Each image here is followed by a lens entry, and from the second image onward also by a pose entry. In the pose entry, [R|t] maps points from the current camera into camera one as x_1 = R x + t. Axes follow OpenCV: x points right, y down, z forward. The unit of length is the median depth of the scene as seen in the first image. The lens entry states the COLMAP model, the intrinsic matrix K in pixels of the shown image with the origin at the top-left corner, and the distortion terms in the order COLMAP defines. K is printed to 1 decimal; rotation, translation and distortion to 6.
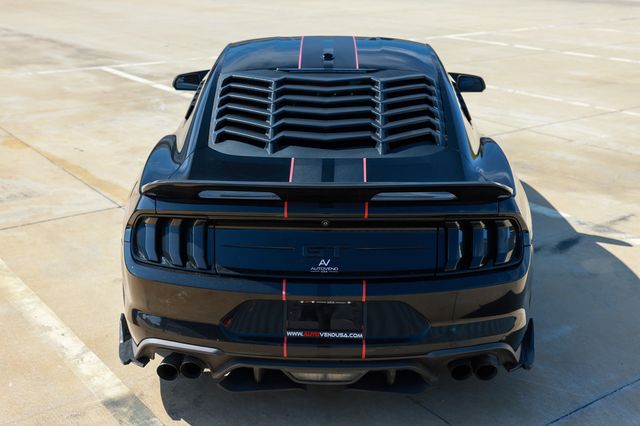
lens RADIAL K [[811.1, 0, 320.0], [0, 811.1, 213.0], [0, 0, 1]] dist [0.017740, 0.029485]
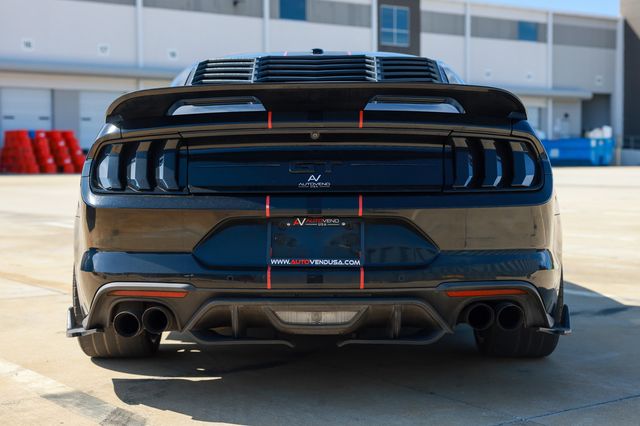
lens RADIAL K [[1021.1, 0, 320.4], [0, 1021.1, 199.4], [0, 0, 1]] dist [0.098317, -0.014000]
pose [[0.999904, -0.009650, 0.009933, 0.000923], [0.011985, 0.962325, -0.271636, 0.376360], [-0.006938, 0.271729, 0.962349, -0.047152]]
